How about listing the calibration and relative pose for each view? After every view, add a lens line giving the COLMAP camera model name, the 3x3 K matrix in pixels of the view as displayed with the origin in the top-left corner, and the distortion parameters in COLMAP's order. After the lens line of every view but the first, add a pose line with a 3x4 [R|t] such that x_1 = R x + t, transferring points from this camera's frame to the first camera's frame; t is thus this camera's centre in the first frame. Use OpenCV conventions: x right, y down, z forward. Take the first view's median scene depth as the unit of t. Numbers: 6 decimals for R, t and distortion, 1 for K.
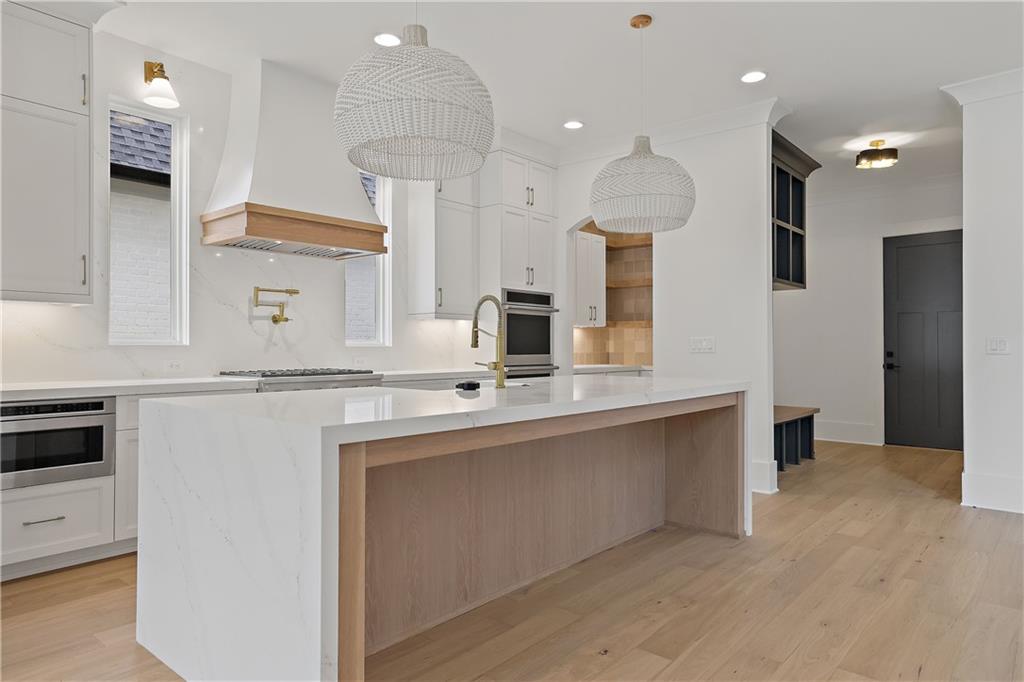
lens RADIAL K [[637.7, 0, 512.0], [0, 637.7, 341.0], [0, 0, 1]] dist [0.004734, 0.002592]
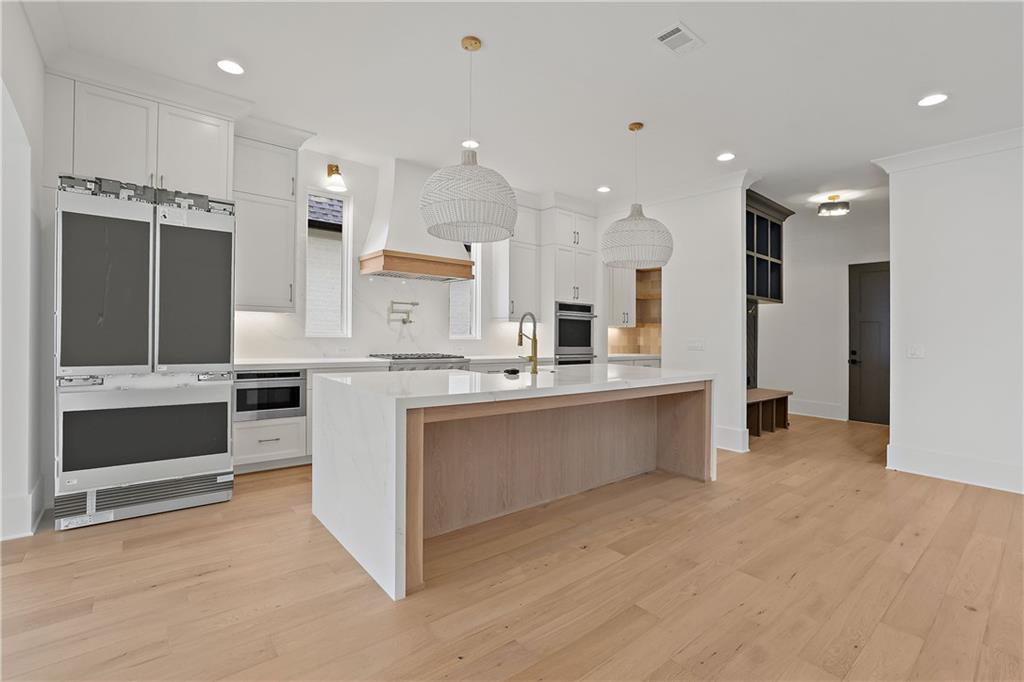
lens RADIAL K [[458.3, 0, 511.8], [0, 458.3, 337.2], [0, 0, 1]] dist [-0.027769, 0.000159]
pose [[0.986546, 0.022607, -0.161911, 0.079736], [-0.020182, 0.999658, 0.016603, -0.022436], [0.162231, -0.013112, 0.986666, -0.066119]]
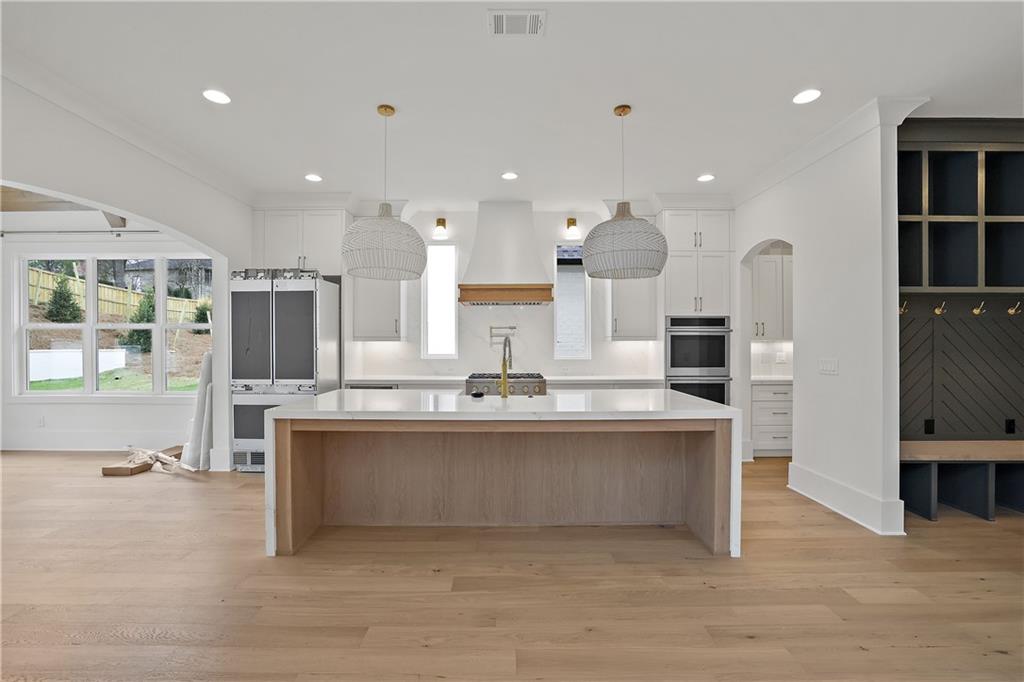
lens RADIAL K [[442.4, 0, 511.3], [0, 442.4, 352.2], [0, 0, 1]] dist [-0.026109, 0.000201]
pose [[0.661594, 0.014255, -0.749727, 0.621400], [0.006886, 0.999662, 0.025084, -0.047267], [0.749830, -0.021759, 0.661272, 0.247200]]
